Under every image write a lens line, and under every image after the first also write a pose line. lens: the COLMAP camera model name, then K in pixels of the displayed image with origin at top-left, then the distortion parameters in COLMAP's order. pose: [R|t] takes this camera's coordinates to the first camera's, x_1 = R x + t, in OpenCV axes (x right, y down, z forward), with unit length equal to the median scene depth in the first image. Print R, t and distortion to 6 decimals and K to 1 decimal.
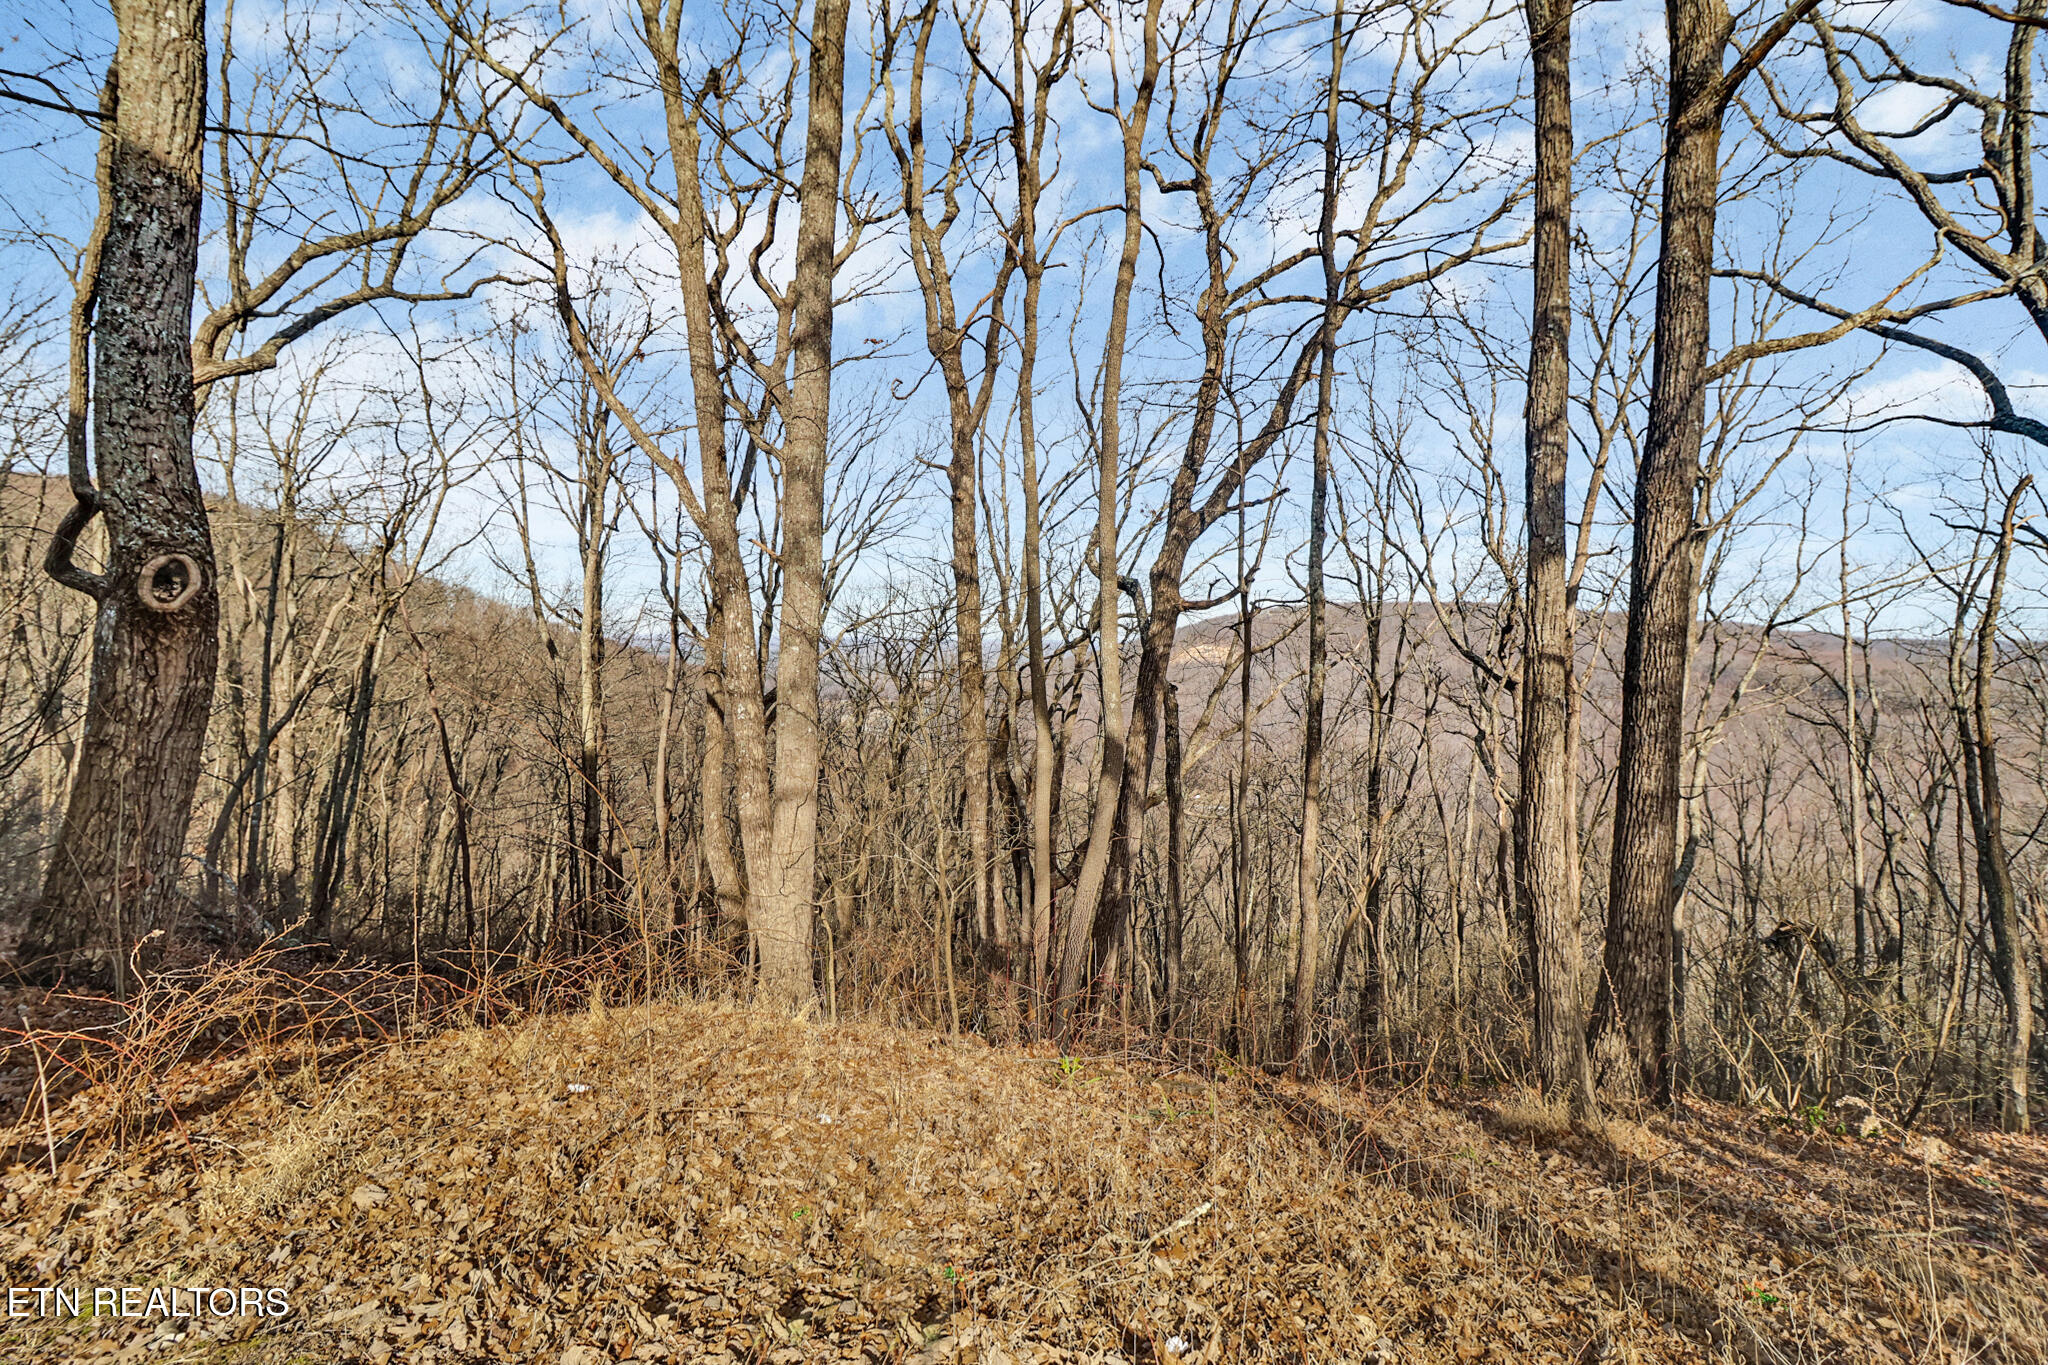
lens RADIAL K [[970.7, 0, 1018.8], [0, 970.7, 660.1], [0, 0, 1]] dist [0.031338, -0.028598]
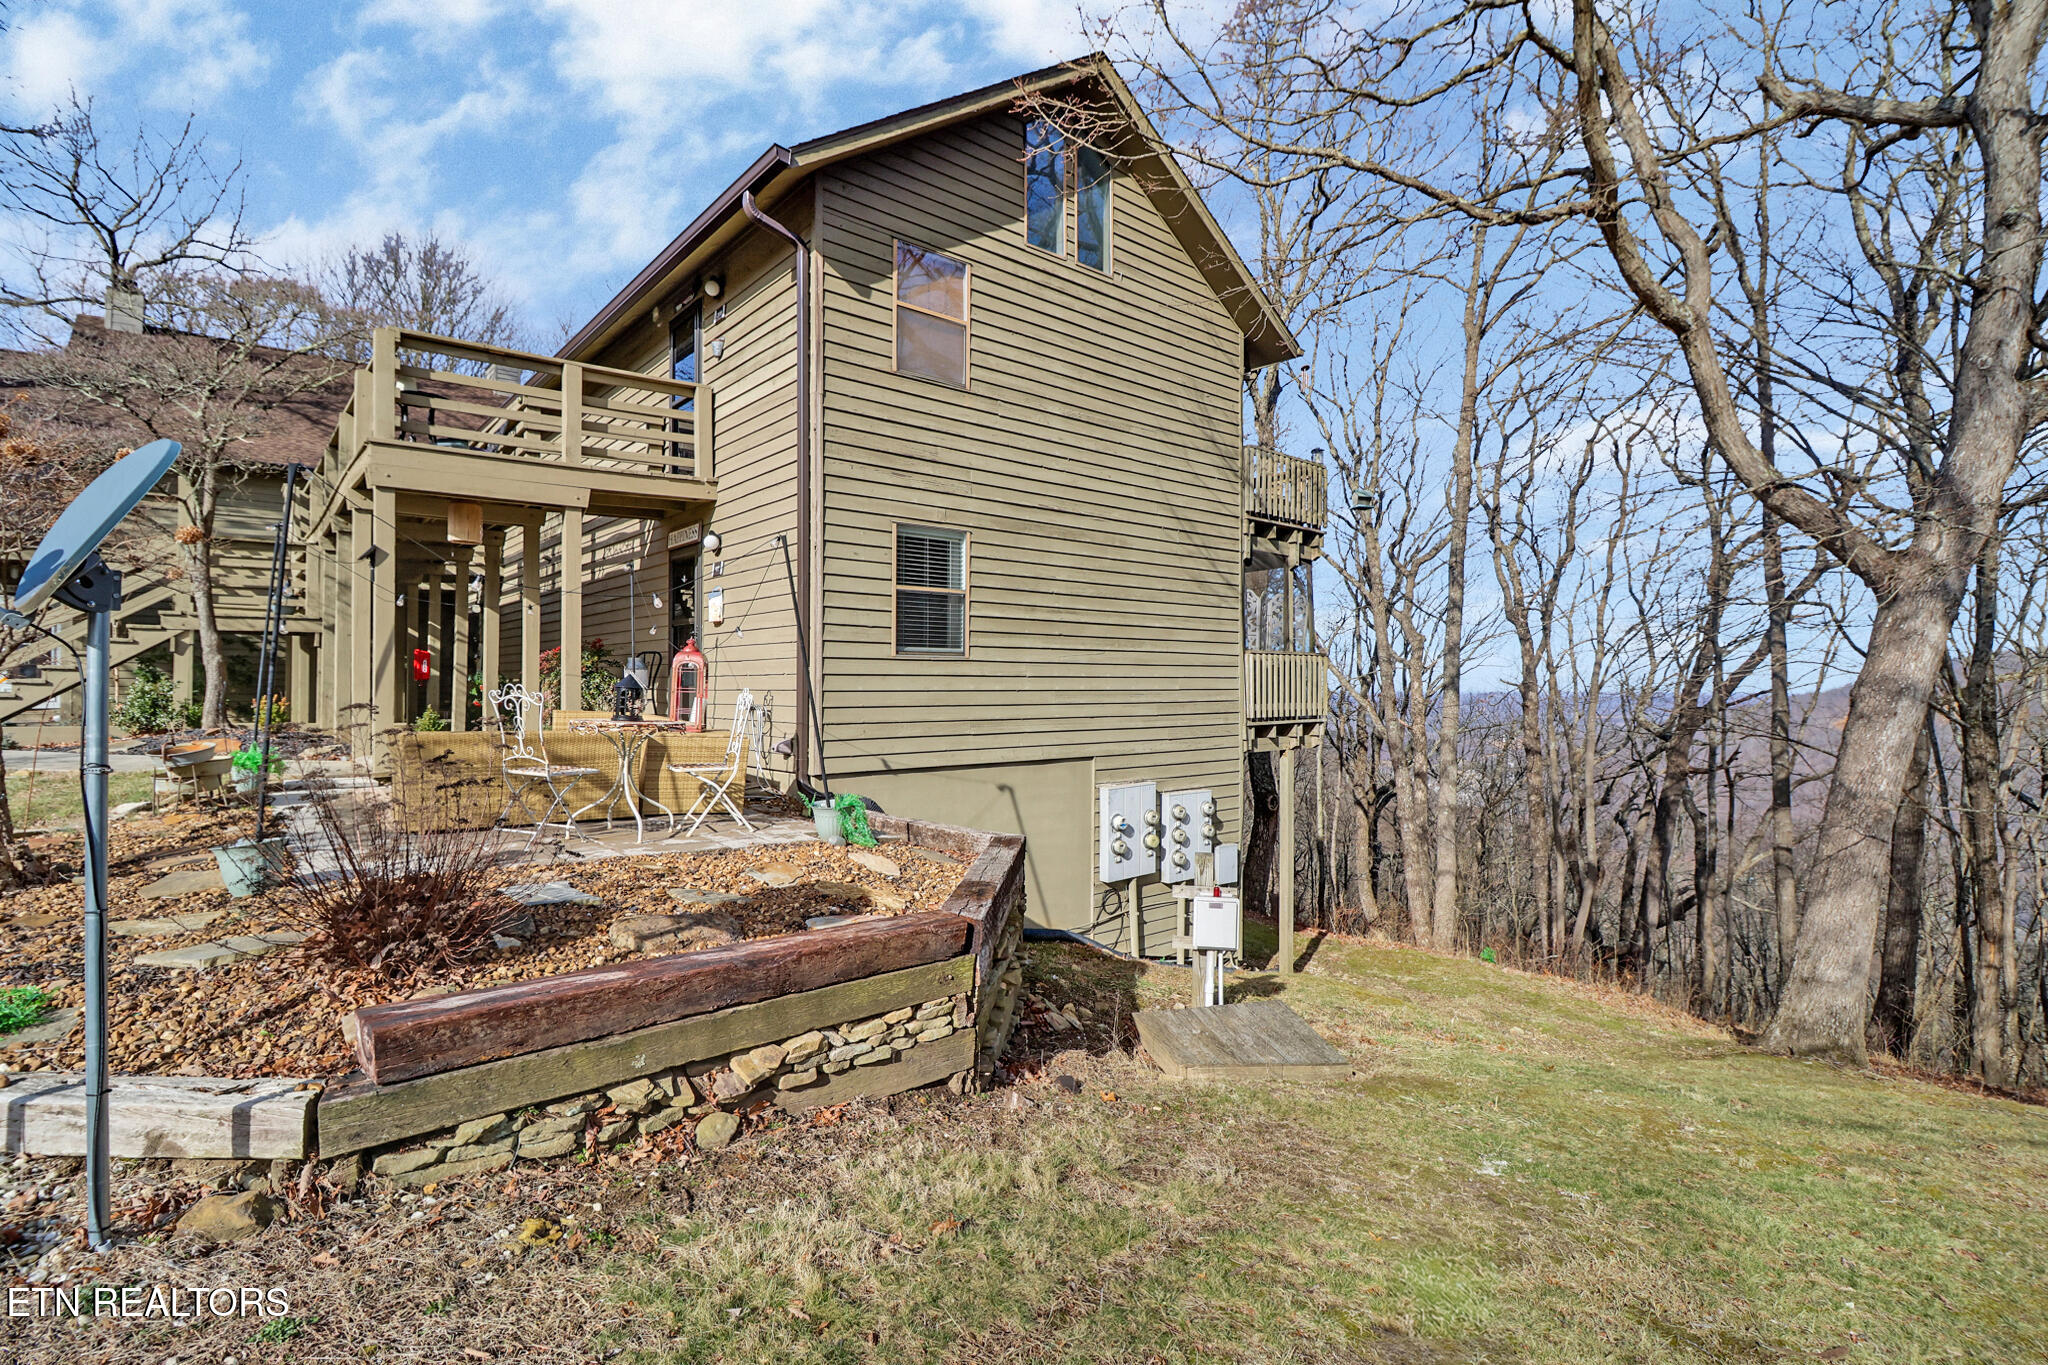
lens RADIAL K [[970.7, 0, 1018.8], [0, 970.7, 660.1], [0, 0, 1]] dist [0.031338, -0.028598]
pose [[0.846887, -0.018613, -0.531447, 0.097228], [-0.010789, 0.998580, -0.052167, -0.143130], [0.531664, 0.049914, 0.845483, -0.944042]]
